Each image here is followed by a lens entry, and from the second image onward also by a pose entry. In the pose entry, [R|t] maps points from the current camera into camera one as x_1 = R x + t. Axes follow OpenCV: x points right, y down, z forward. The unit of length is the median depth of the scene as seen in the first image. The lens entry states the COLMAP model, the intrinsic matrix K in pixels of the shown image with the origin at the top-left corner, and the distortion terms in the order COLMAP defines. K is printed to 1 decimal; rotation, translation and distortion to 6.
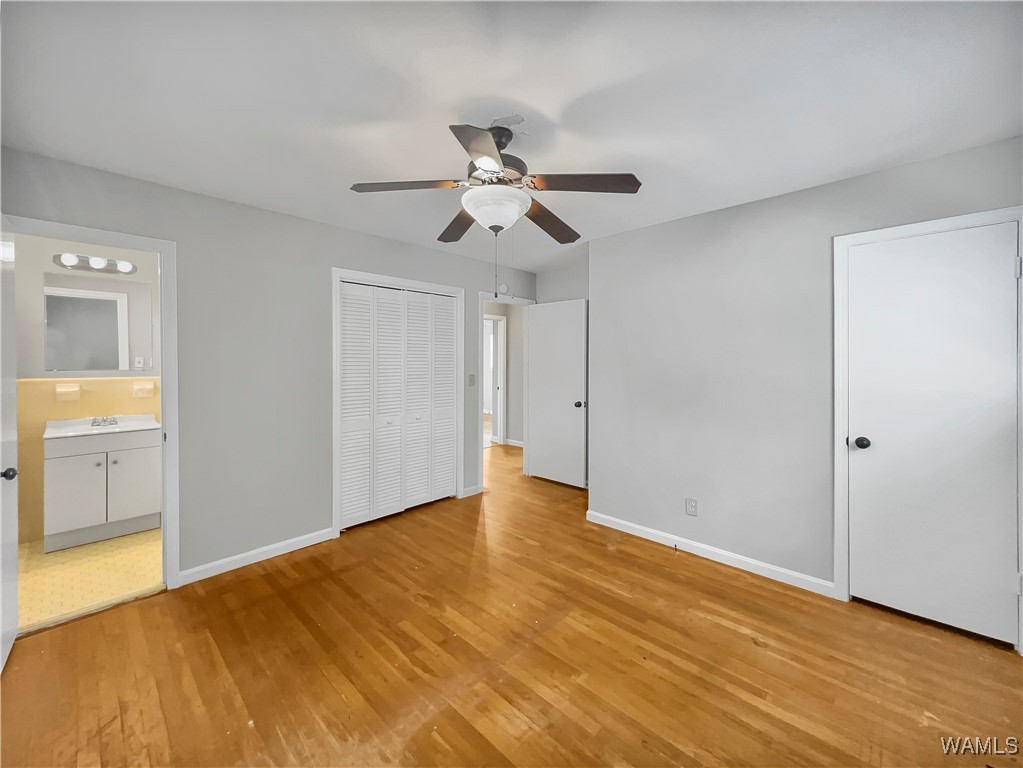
lens RADIAL K [[418.8, 0, 510.2], [0, 418.8, 368.1], [0, 0, 1]] dist [0.009195, 0.000173]
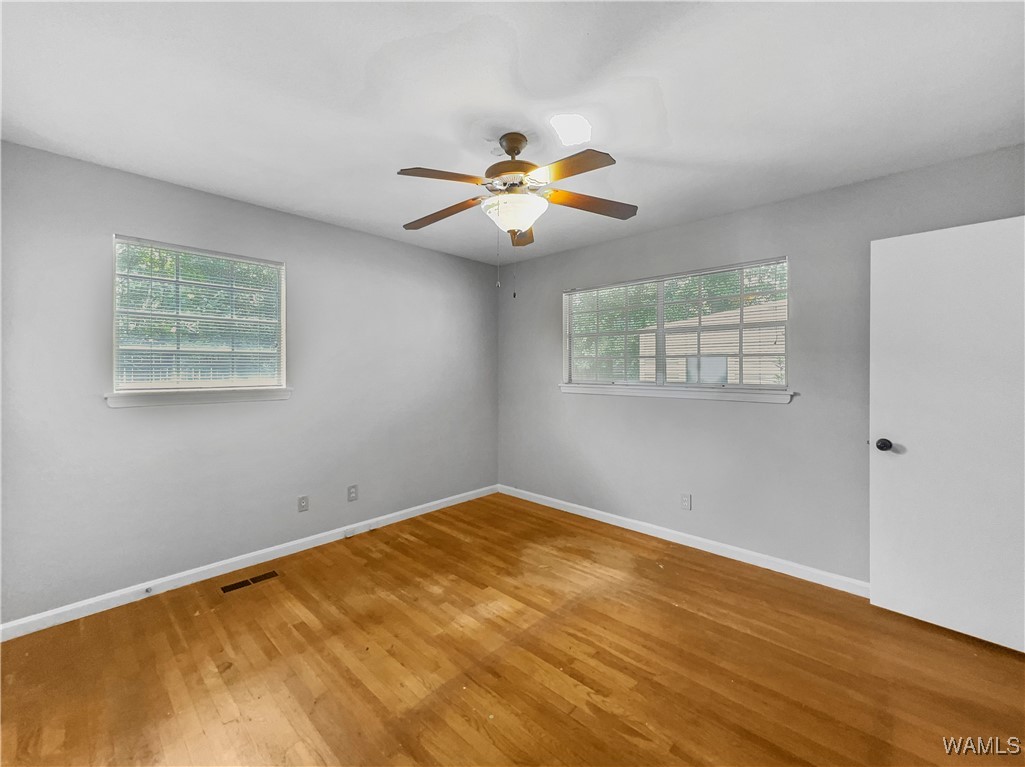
lens RADIAL K [[419.7, 0, 511.2], [0, 419.7, 367.6], [0, 0, 1]] dist [0.009195, 0.000173]
pose [[-0.999930, -0.002663, -0.011517, -0.015866], [-0.002759, 0.999962, 0.008305, -0.002252], [0.011494, 0.008336, -0.999899, 1.931065]]
